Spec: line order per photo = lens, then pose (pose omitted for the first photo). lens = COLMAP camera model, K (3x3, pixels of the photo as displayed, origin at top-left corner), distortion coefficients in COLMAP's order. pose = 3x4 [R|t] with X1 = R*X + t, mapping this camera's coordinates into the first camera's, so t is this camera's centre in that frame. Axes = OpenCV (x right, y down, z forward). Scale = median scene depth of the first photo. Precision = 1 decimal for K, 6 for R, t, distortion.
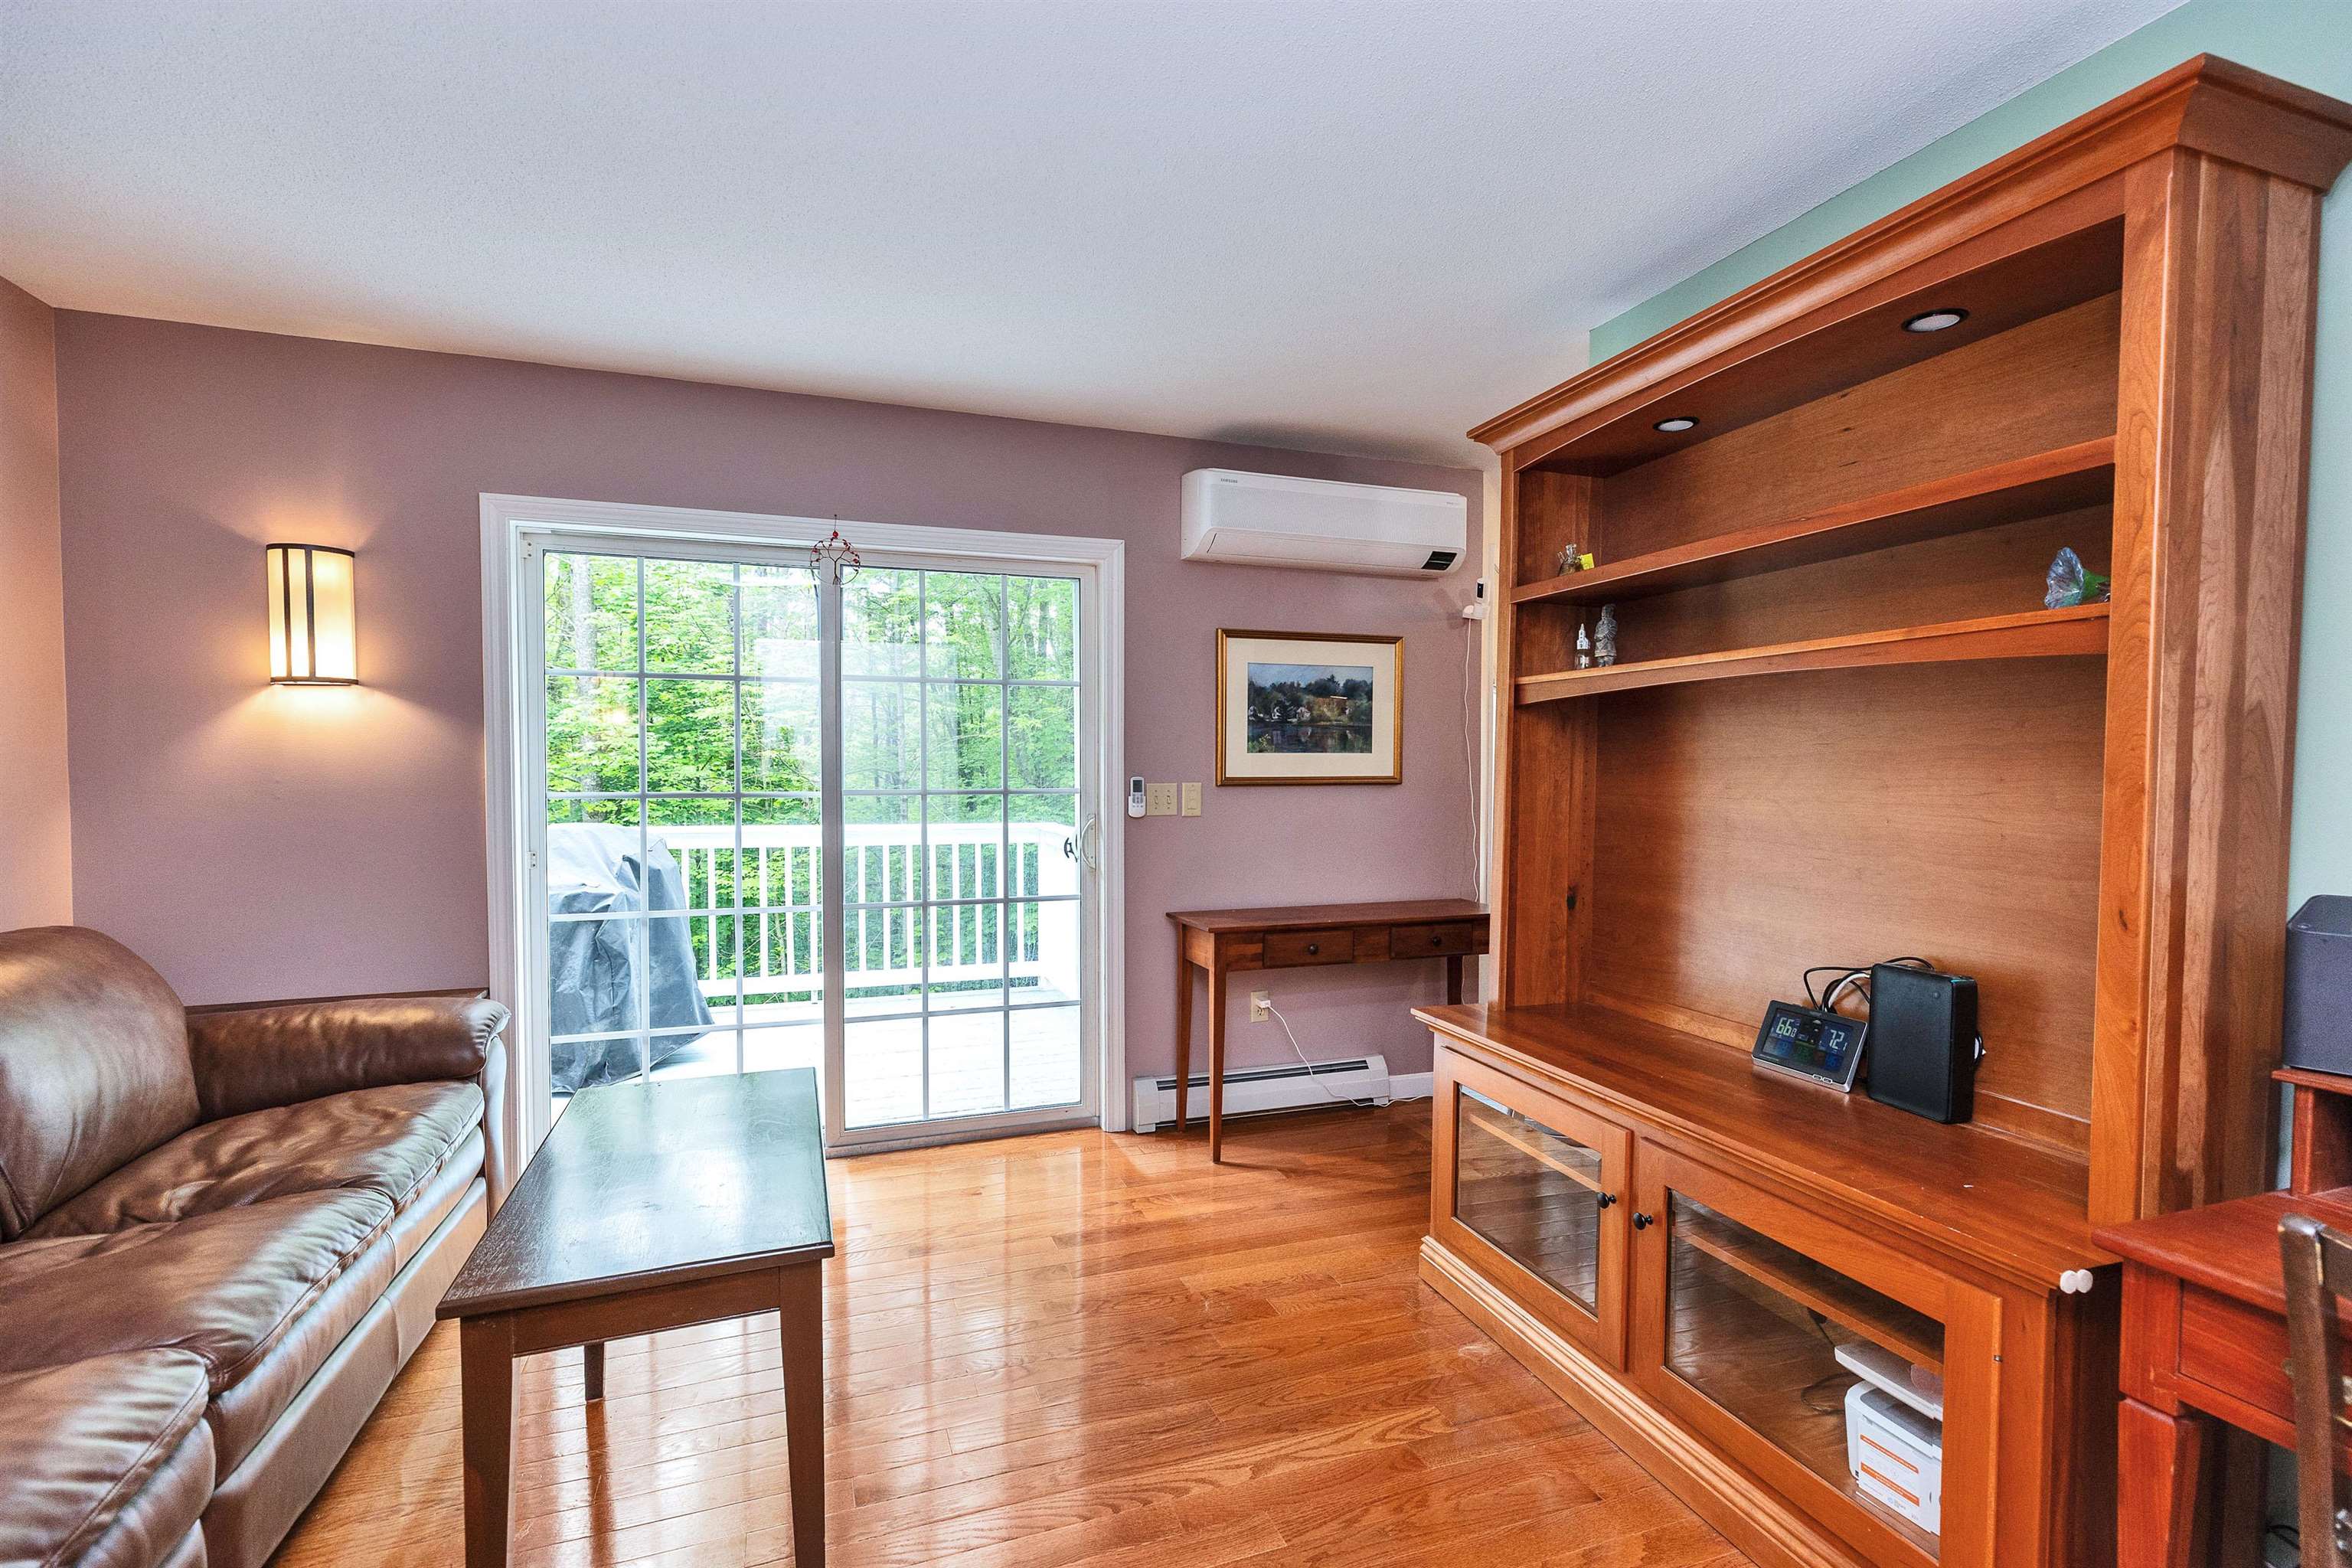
lens RADIAL K [[1048.2, 0, 1181.4], [0, 1048.2, 790.2], [0, 0, 1]] dist [-0.000377, 0.000047]
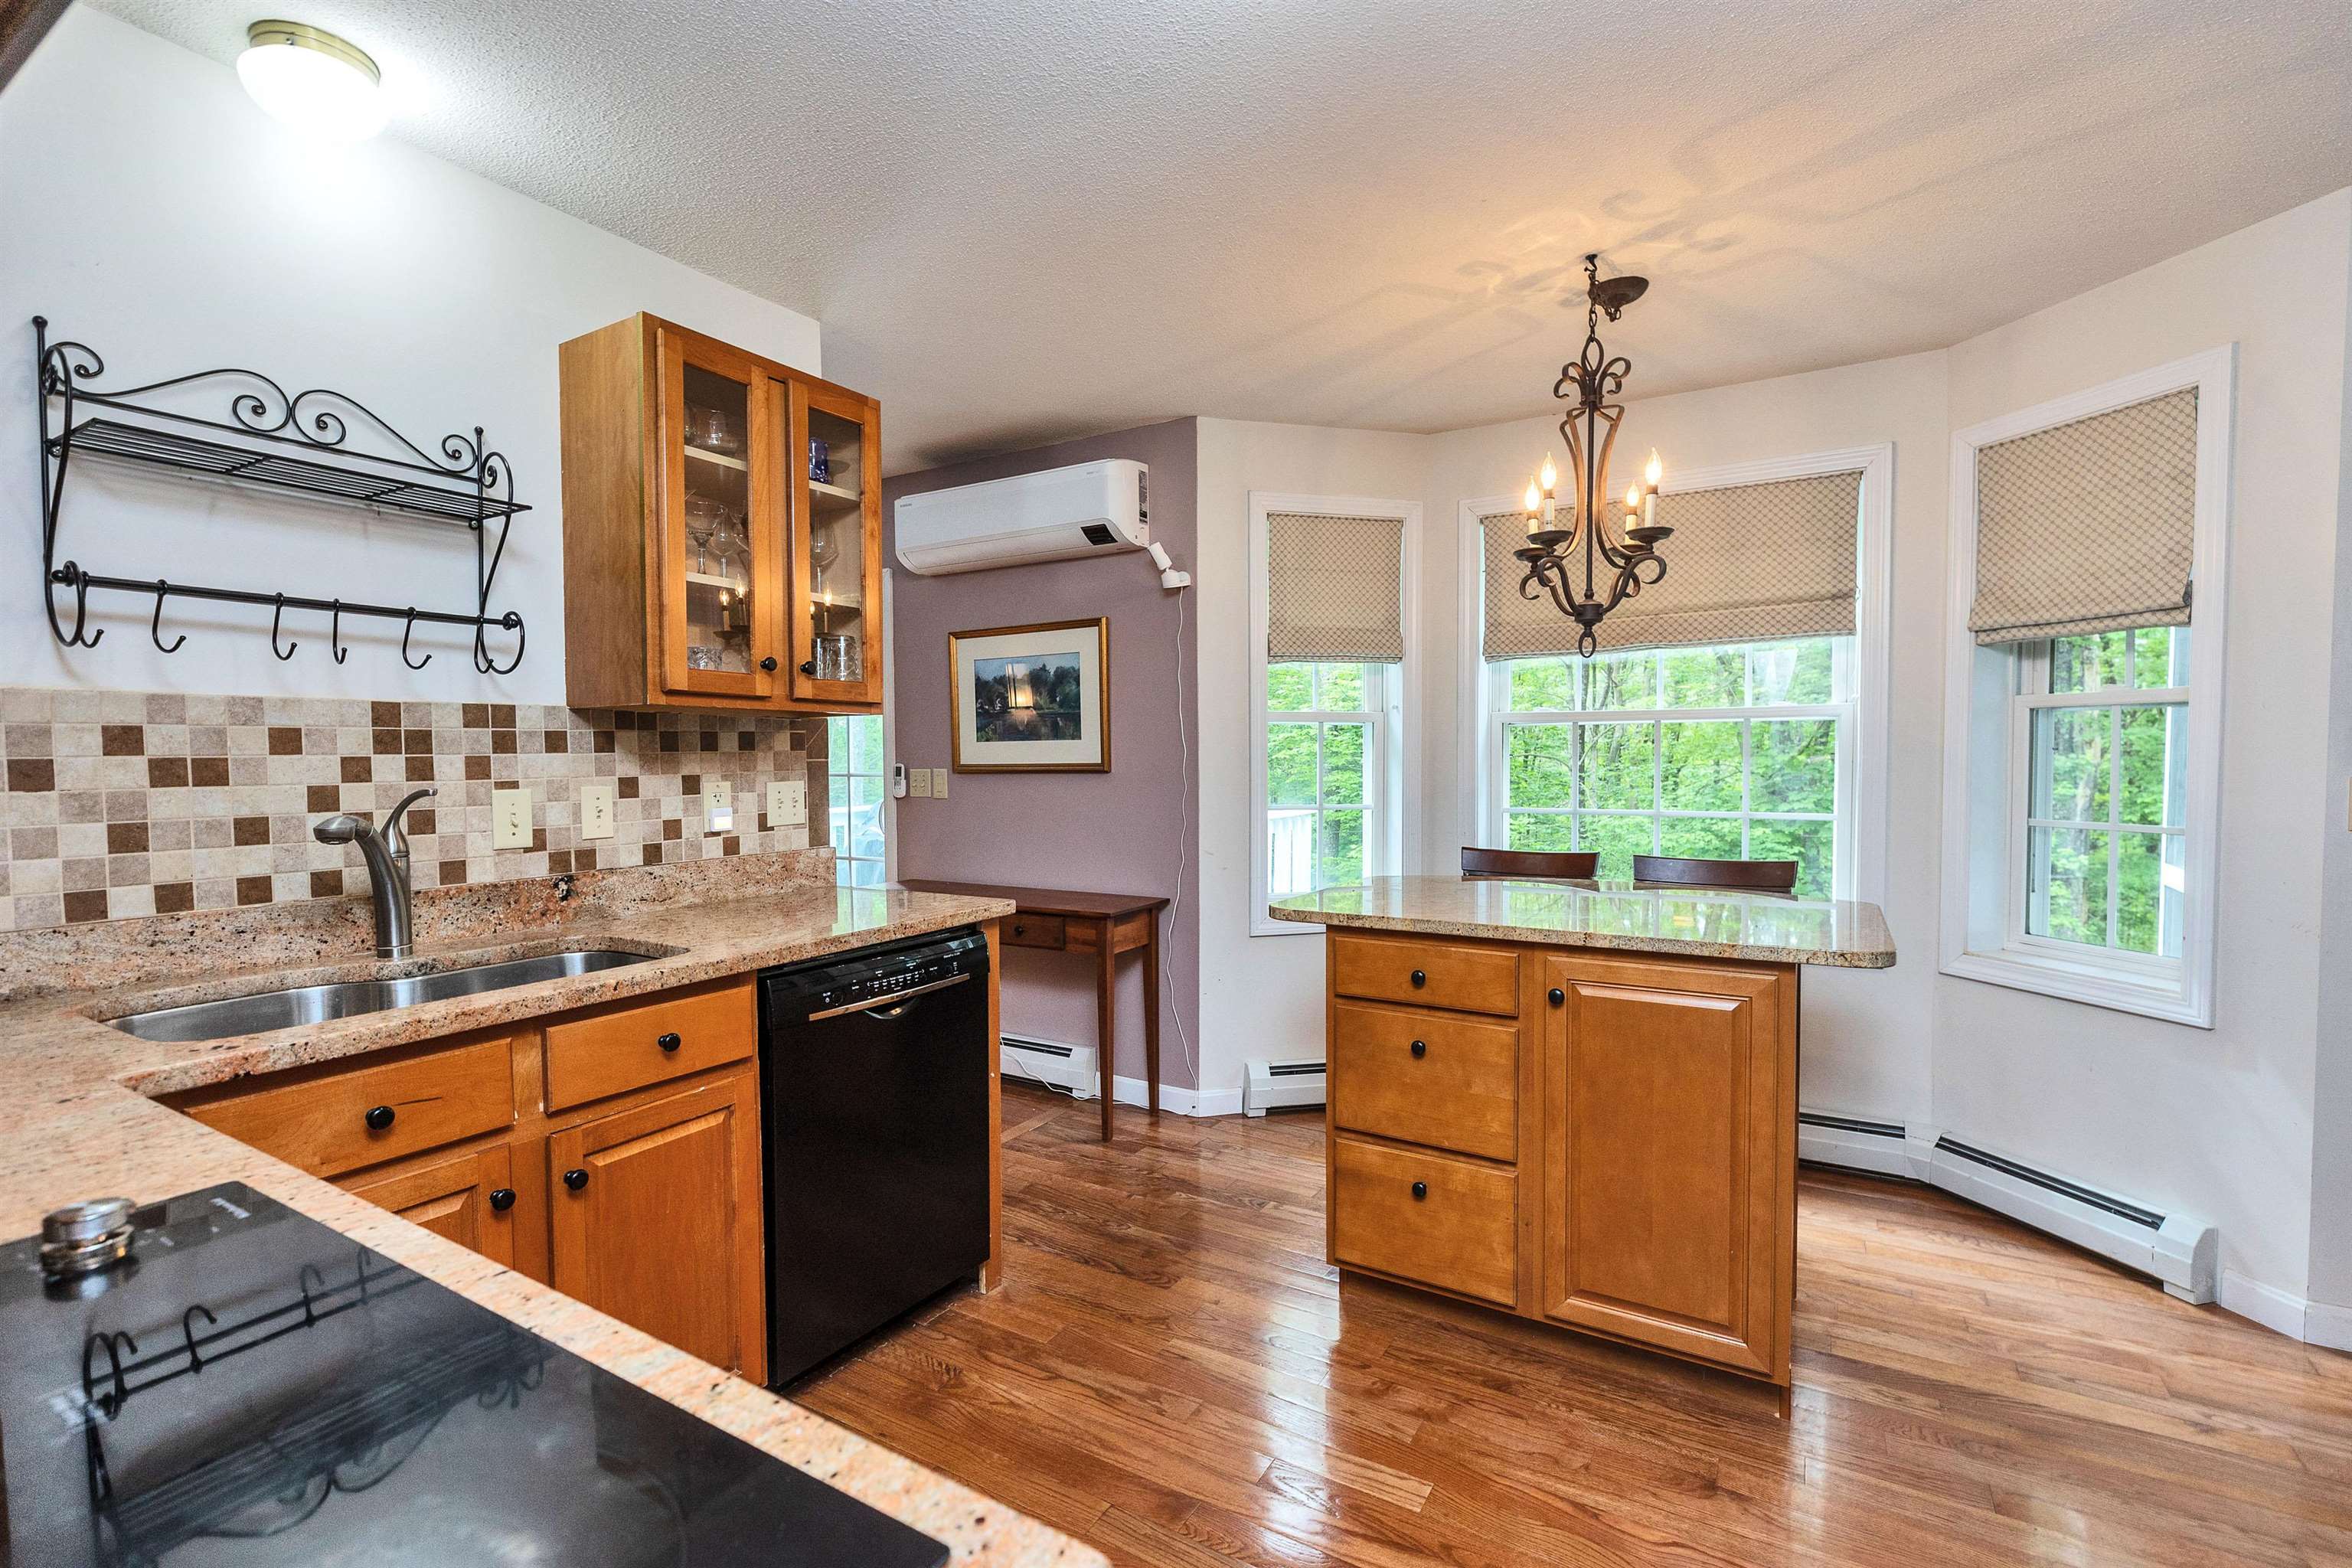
lens RADIAL K [[1048.2, 0, 1178.6], [0, 1048.2, 792.3], [0, 0, 1]] dist [-0.000377, 0.000047]
pose [[0.638059, 0.020935, -0.769703, 1.012565], [-0.012720, 0.999780, 0.016649, -0.003739], [0.769883, -0.000832, 0.638185, 0.448483]]
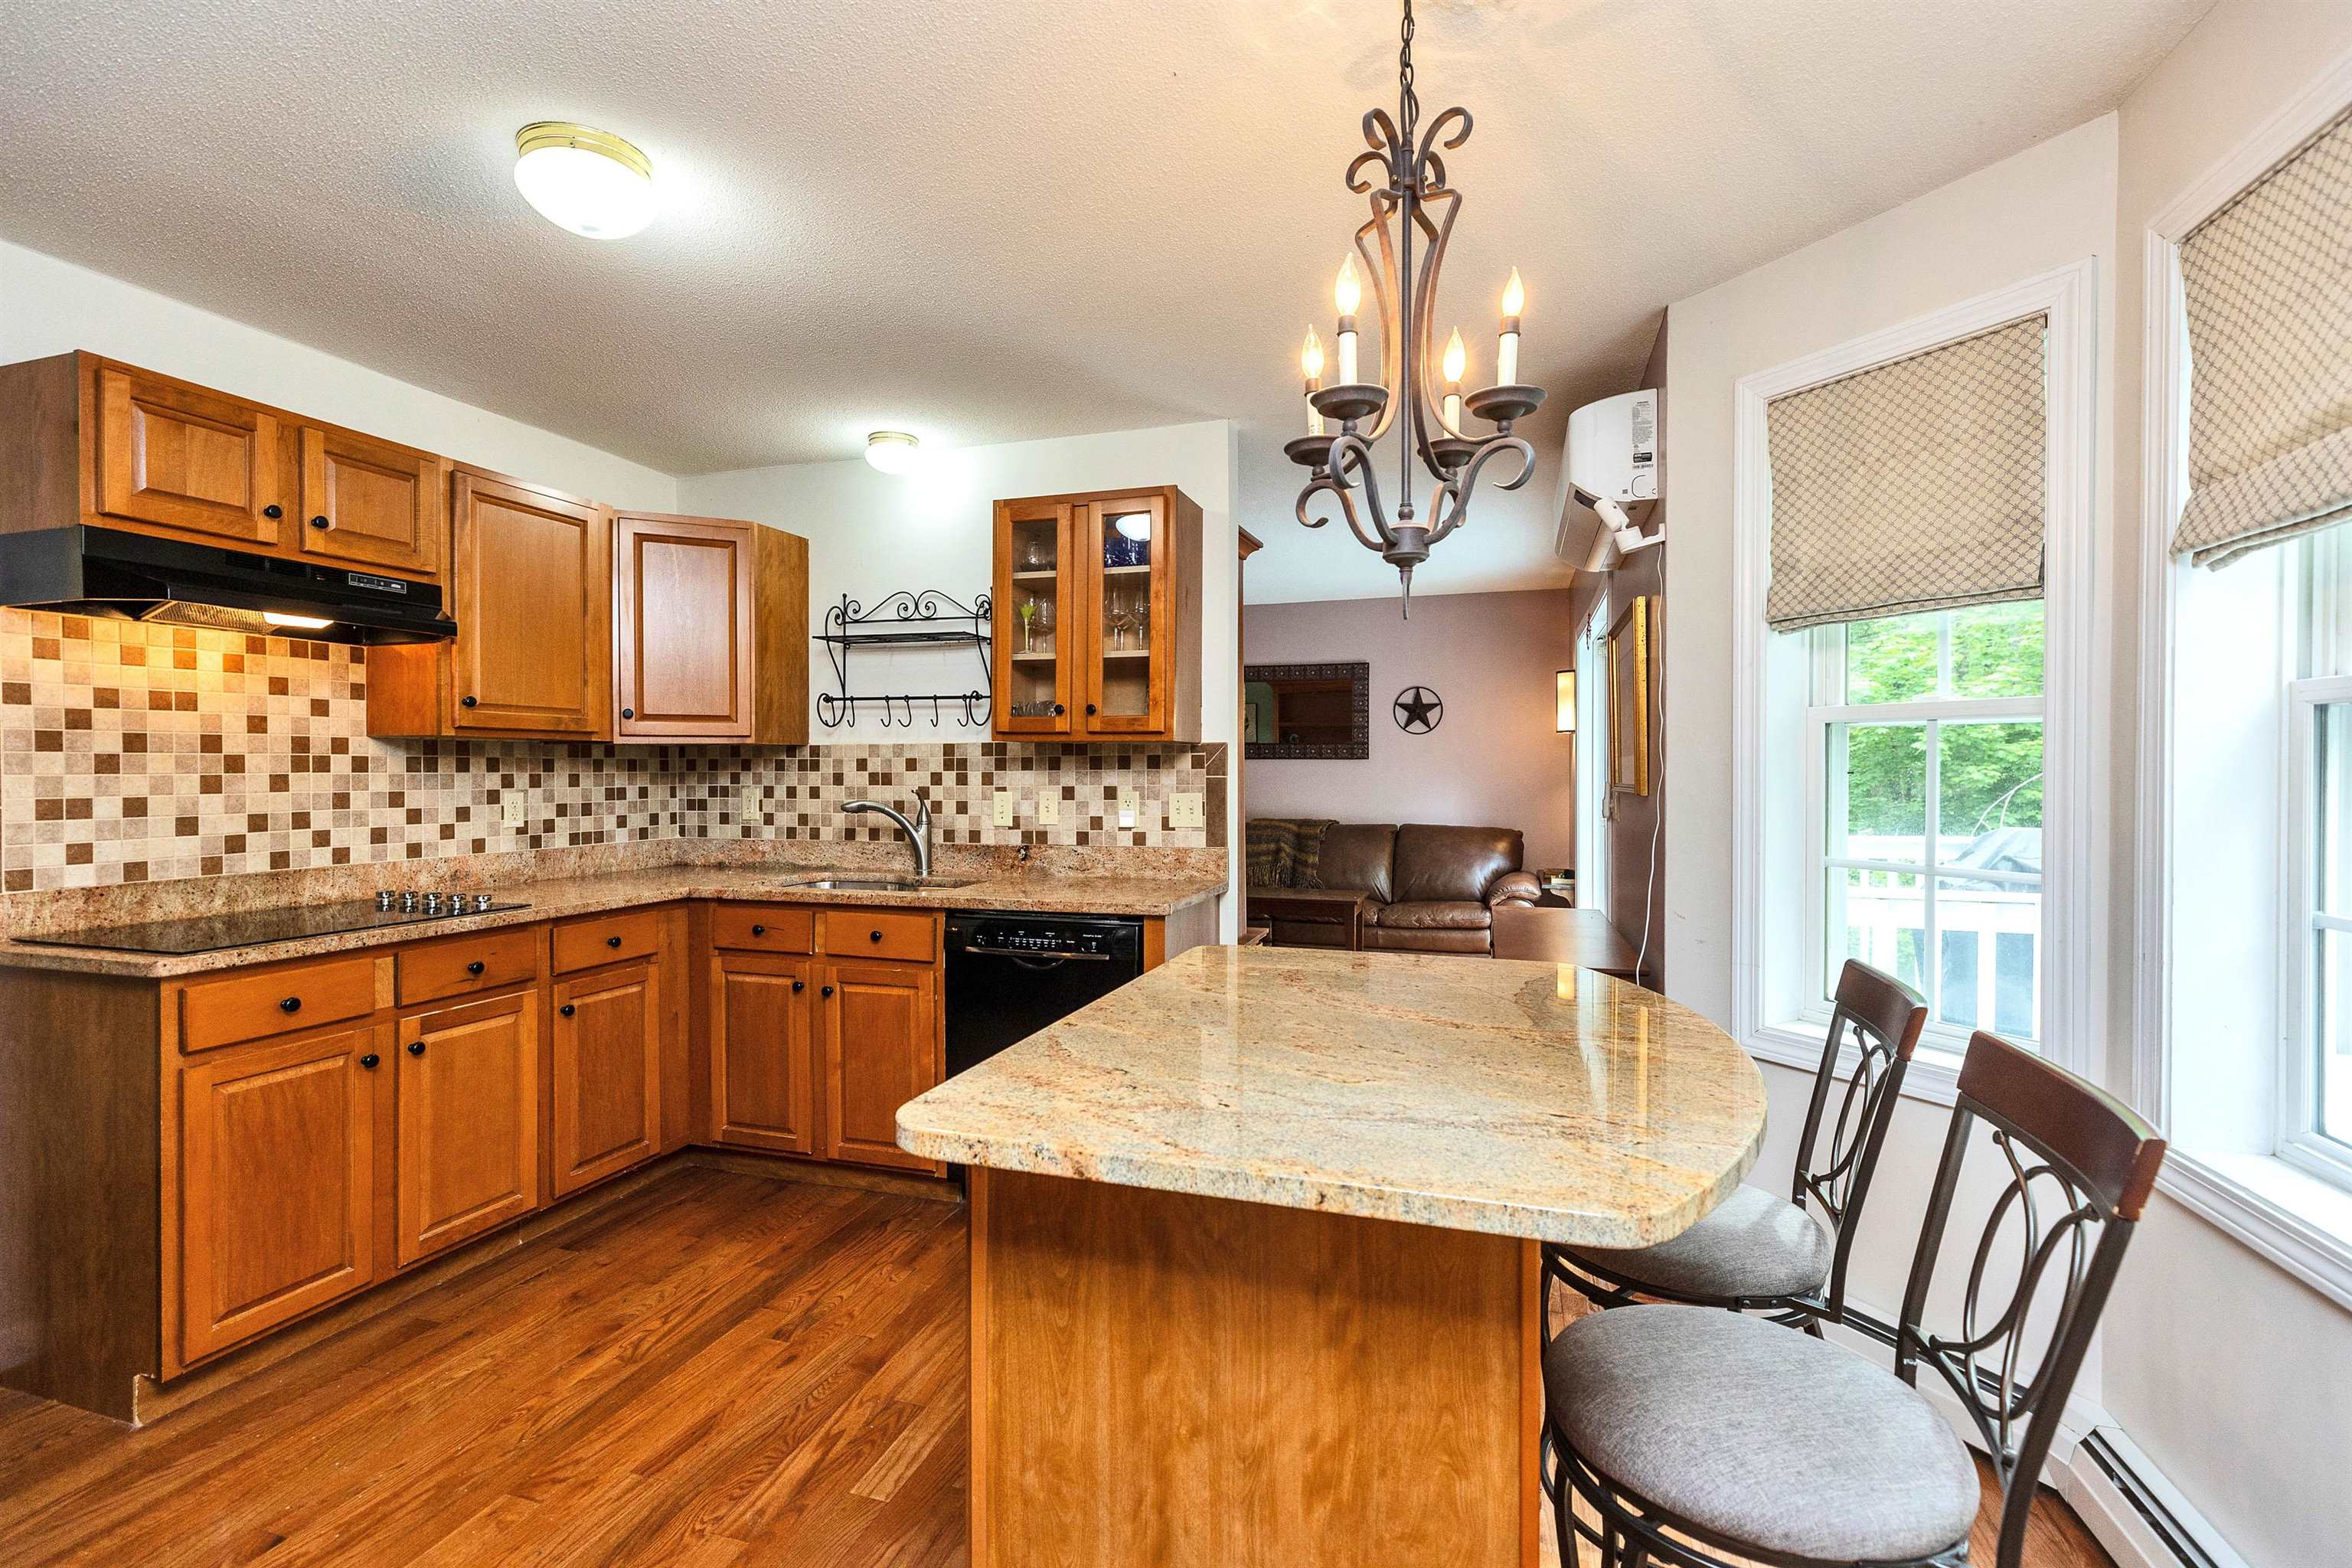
lens RADIAL K [[1048.2, 0, 1181.5], [0, 1048.2, 776.5], [0, 0, 1]] dist [-0.000377, 0.000047]
pose [[-0.598417, 0.001959, -0.801182, 1.034946], [-0.023293, 0.999532, 0.019842, -0.045690], [0.800846, 0.030535, -0.598091, 1.793749]]
